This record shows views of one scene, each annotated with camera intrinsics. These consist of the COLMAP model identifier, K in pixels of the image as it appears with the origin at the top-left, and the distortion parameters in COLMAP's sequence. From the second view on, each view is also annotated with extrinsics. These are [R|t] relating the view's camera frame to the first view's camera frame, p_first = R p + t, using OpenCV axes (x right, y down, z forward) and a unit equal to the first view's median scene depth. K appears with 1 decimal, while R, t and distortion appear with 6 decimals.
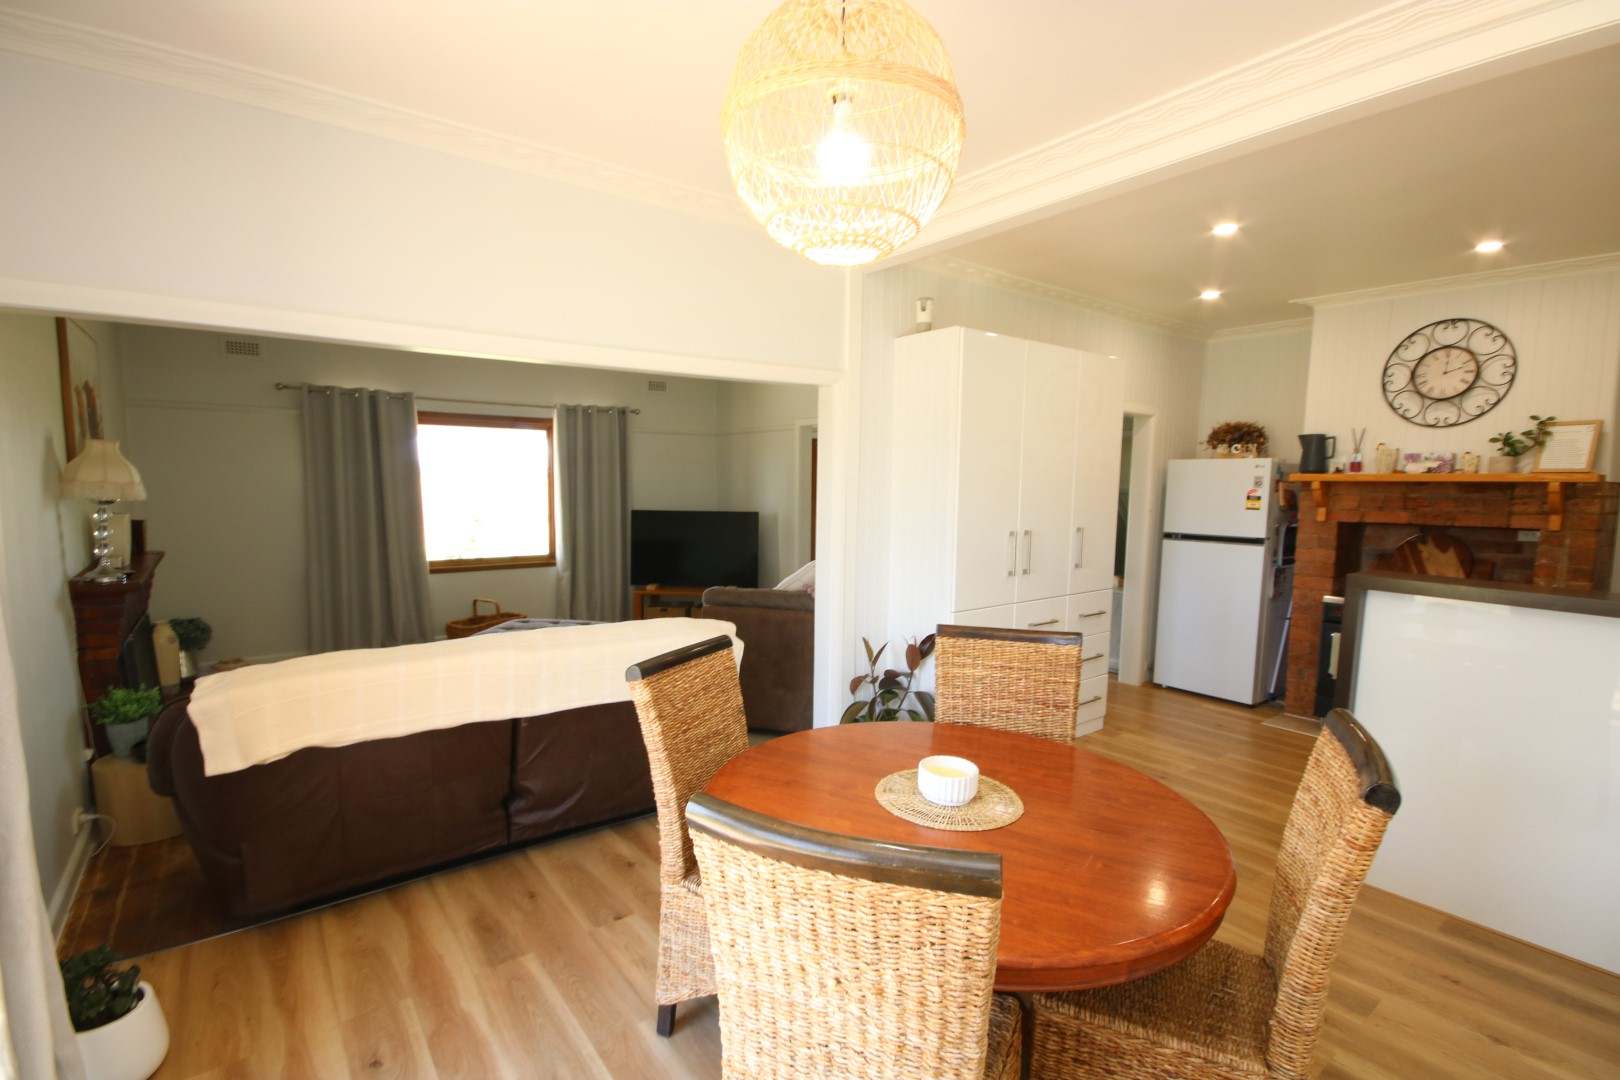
lens RADIAL K [[746.7, 0, 809.4], [0, 746.7, 551.0], [0, 0, 1]] dist [-0.033710, -0.001121]
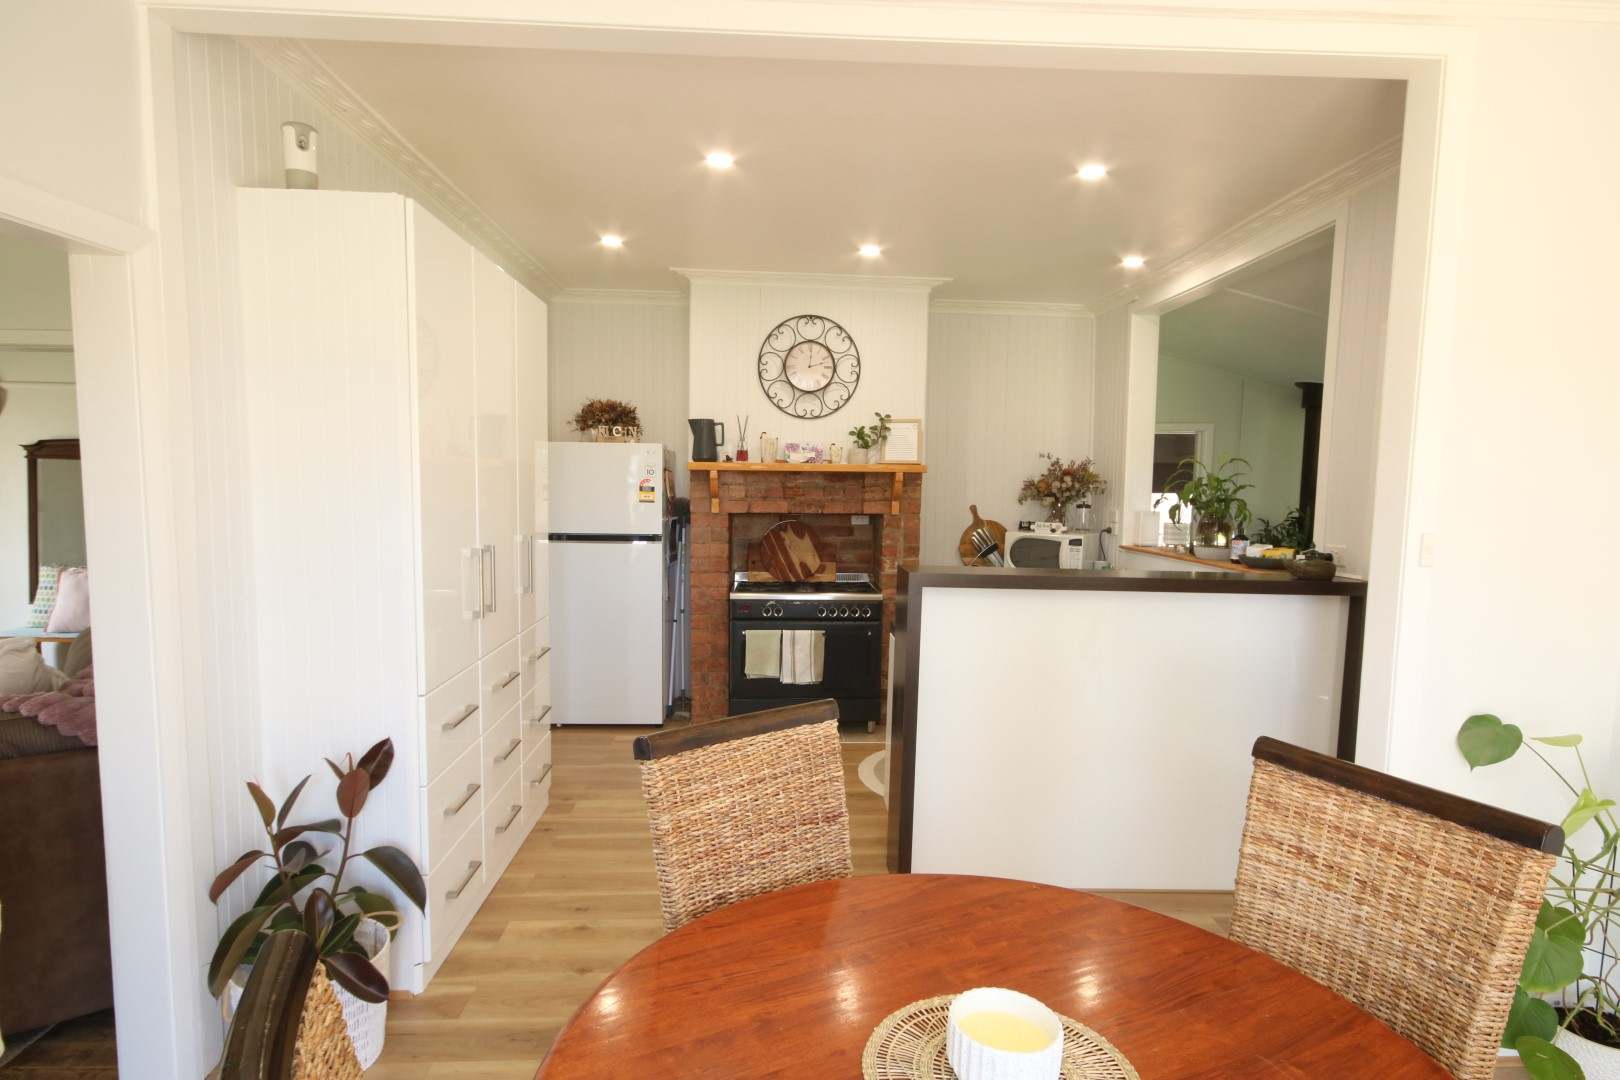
lens RADIAL K [[854.5, 0, 811.5], [0, 854.5, 553.3], [0, 0, 1]] dist [-0.005588, 0.000896]
pose [[0.558650, -0.071093, 0.826351, -0.149757], [0.064778, 0.997016, 0.041983, -0.029757], [-0.826870, 0.030076, 0.561588, 0.316233]]
